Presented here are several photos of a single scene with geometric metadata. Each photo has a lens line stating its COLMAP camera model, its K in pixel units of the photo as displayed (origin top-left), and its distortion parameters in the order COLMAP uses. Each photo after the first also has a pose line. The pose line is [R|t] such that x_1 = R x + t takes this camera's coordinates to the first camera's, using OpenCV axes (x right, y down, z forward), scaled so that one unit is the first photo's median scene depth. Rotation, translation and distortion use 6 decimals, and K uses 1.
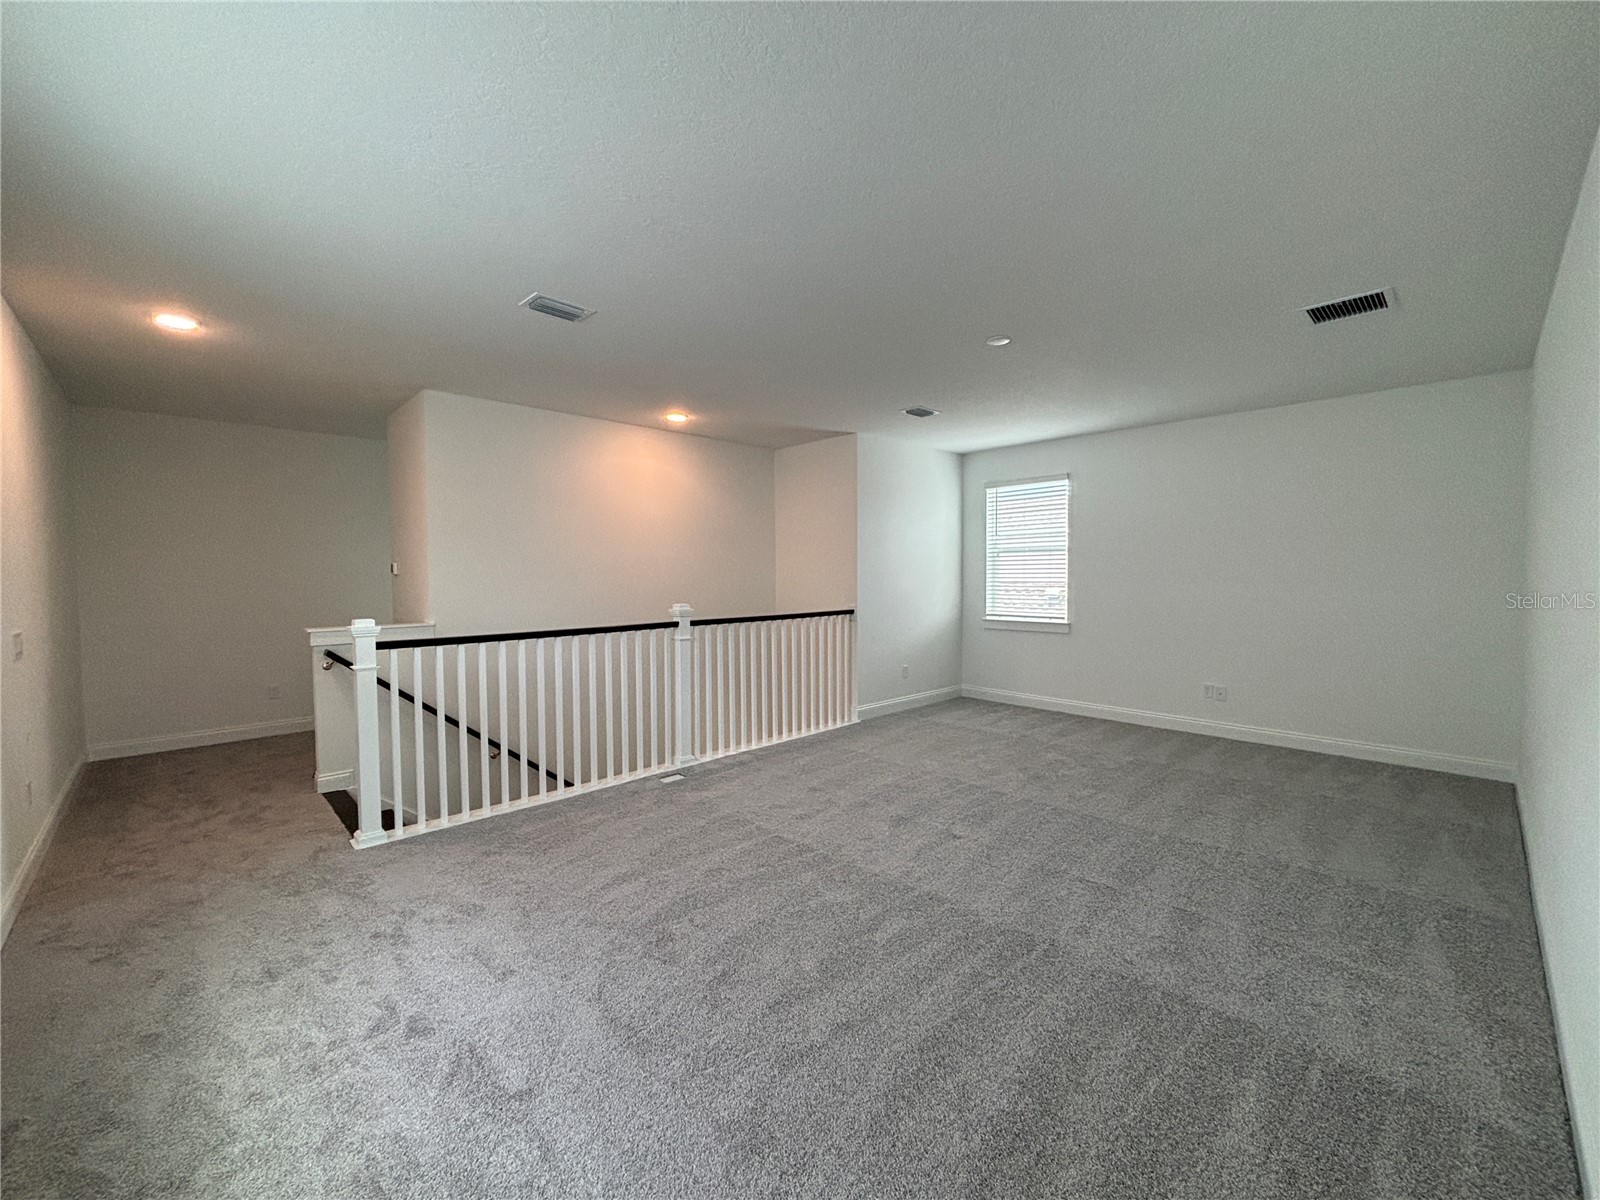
lens RADIAL K [[649.0, 0, 800.7], [0, 649.0, 597.4], [0, 0, 1]] dist [0.013907, -0.004947]
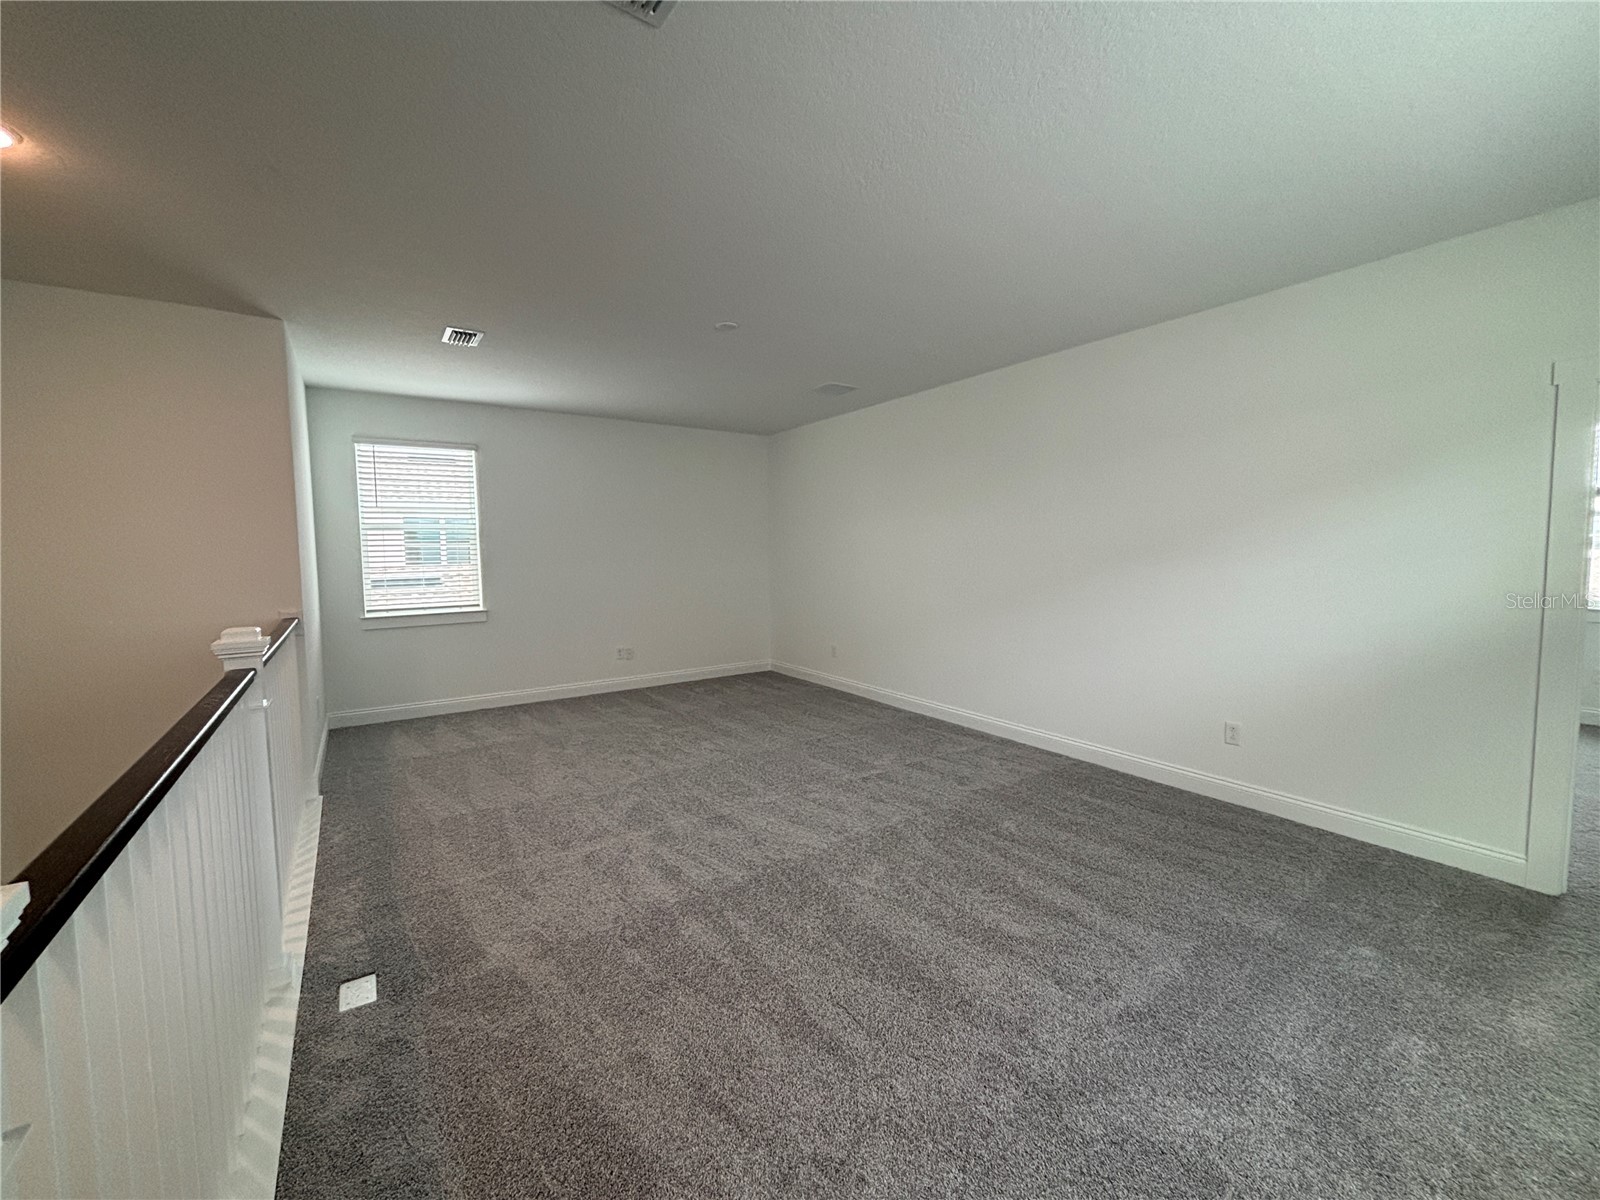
lens RADIAL K [[649.0, 0, 800.7], [0, 649.0, 597.4], [0, 0, 1]] dist [0.013907, -0.004947]
pose [[0.174510, -0.074734, 0.981815, -0.503295], [0.049772, 0.996510, 0.067006, -0.021052], [-0.983397, 0.037174, 0.177620, 0.501452]]
